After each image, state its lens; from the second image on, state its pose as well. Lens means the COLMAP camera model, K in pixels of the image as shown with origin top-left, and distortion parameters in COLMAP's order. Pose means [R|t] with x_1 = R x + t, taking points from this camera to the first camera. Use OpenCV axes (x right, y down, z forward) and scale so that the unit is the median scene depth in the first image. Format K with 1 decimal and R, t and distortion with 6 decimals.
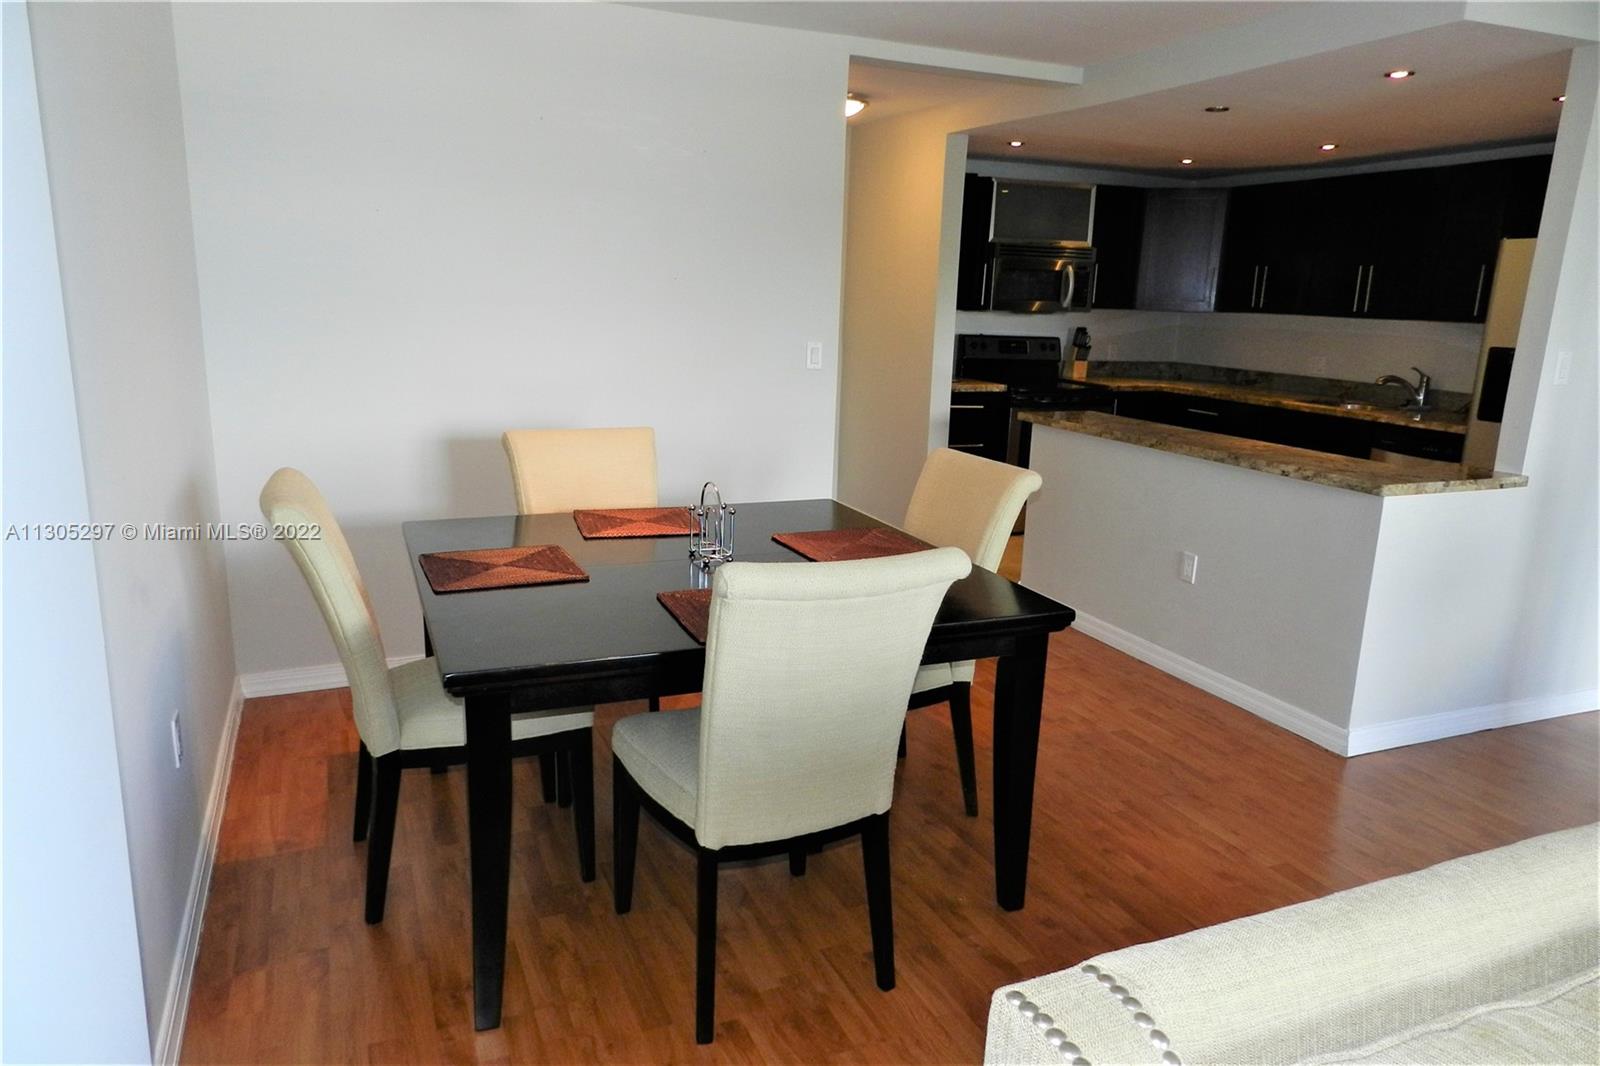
lens RADIAL K [[1077.7, 0, 801.4], [0, 1077.7, 542.8], [0, 0, 1]] dist [0.006400, 0.000943]
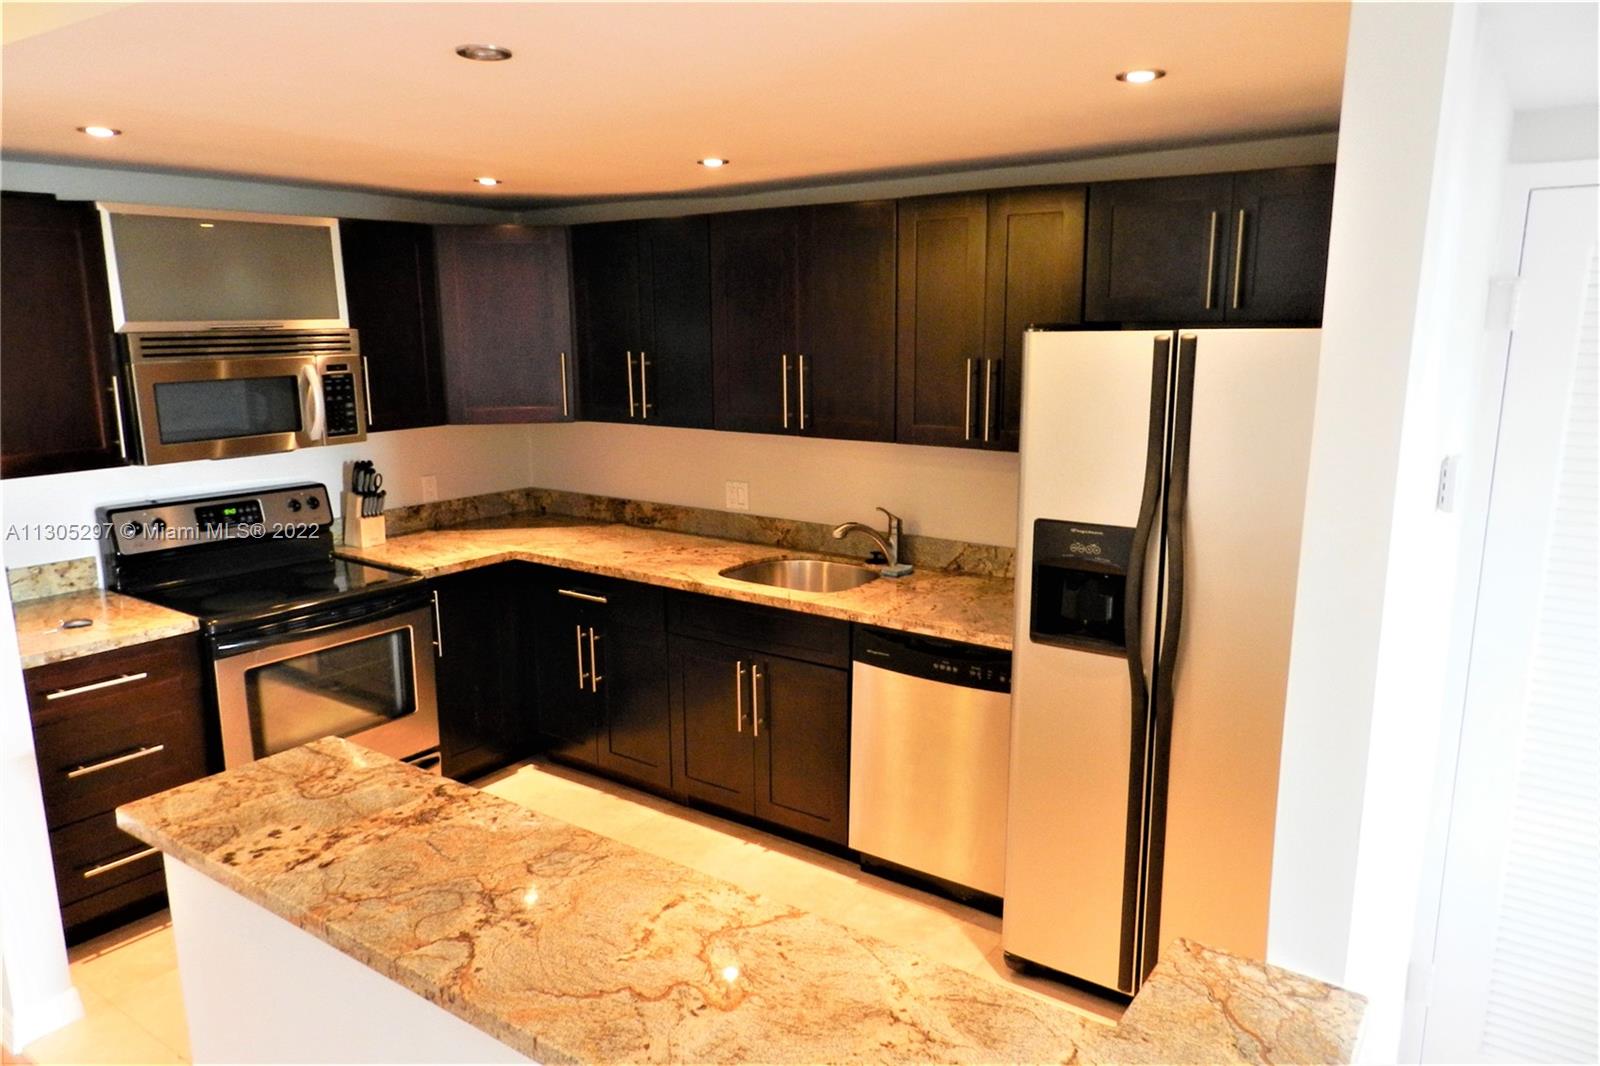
lens RADIAL K [[1077.7, 0, 801.4], [0, 1077.7, 542.8], [0, 0, 1]] dist [0.006400, 0.000943]
pose [[0.854074, -0.140809, 0.500731, 0.173666], [0.150964, 0.988328, 0.020434, -0.140056], [-0.497763, 0.058140, 0.865362, 0.402871]]
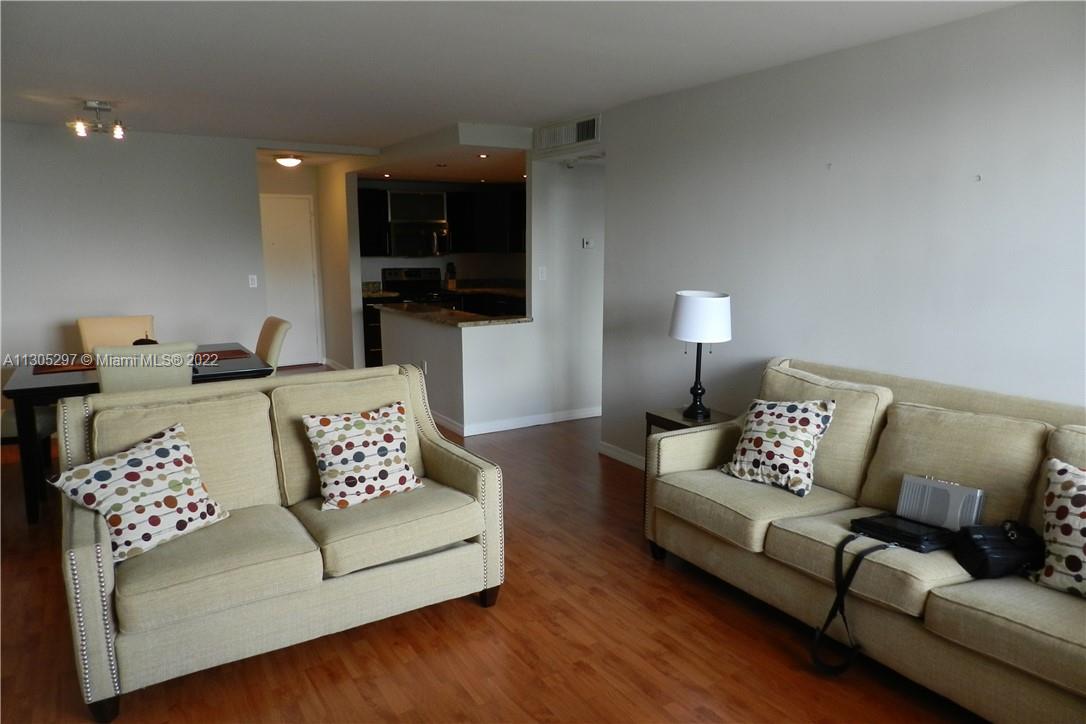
lens RADIAL K [[731.5, 0, 543.9], [0, 731.5, 368.6], [0, 0, 1]] dist [0.006400, 0.000943]
pose [[0.988788, -0.059666, 0.136886, 0.246611], [0.067046, 0.996499, -0.049950, 0.073973], [-0.133427, 0.058568, 0.989327, -0.344659]]
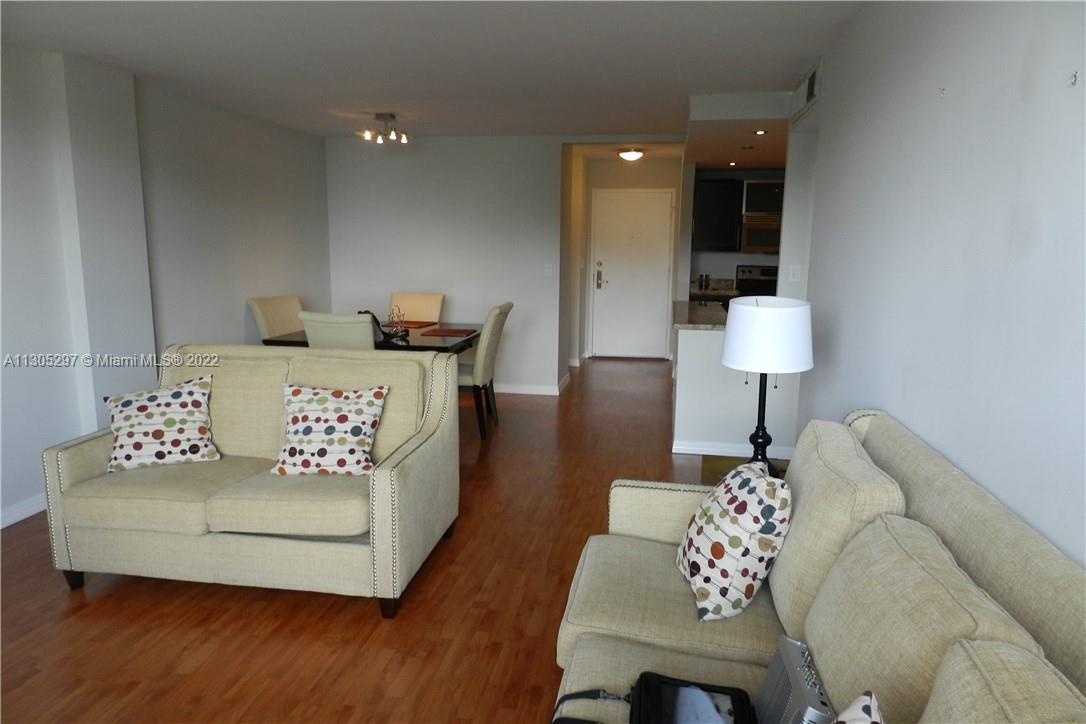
lens RADIAL K [[731.5, 0, 543.9], [0, 731.5, 368.6], [0, 0, 1]] dist [0.006400, 0.000943]
pose [[0.836457, 0.071627, -0.543332, 0.564803], [-0.107898, 0.993541, -0.035132, 0.059032], [0.537306, 0.088011, 0.838783, -0.195597]]
